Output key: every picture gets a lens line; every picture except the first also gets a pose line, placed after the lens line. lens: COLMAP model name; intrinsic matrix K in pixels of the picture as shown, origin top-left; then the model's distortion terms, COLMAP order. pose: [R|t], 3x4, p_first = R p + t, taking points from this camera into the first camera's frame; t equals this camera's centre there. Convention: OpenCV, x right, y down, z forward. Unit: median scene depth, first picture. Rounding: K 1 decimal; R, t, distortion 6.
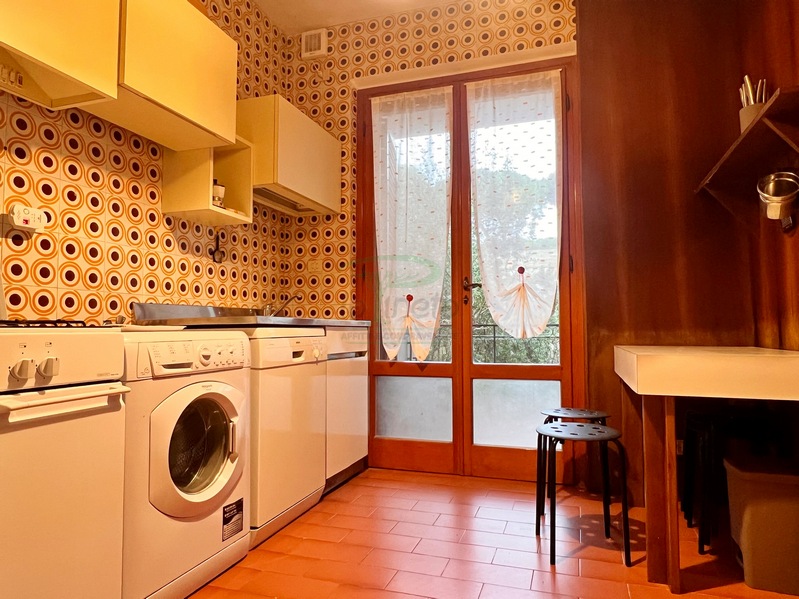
lens RADIAL K [[525.4, 0, 388.2], [0, 525.4, 300.7], [0, 0, 1]] dist [-0.000541, 0.000178]
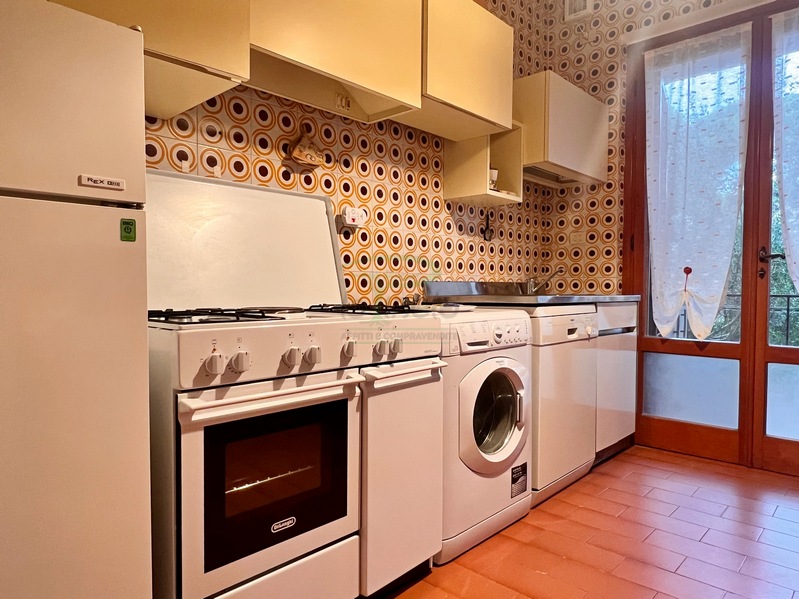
lens RADIAL K [[525.4, 0, 388.2], [0, 525.4, 300.7], [0, 0, 1]] dist [-0.000541, 0.000178]
pose [[0.910398, 0.019489, -0.413274, -0.073842], [0.013775, 0.996908, 0.077355, -0.041191], [0.413504, -0.076117, 0.907315, -0.075173]]
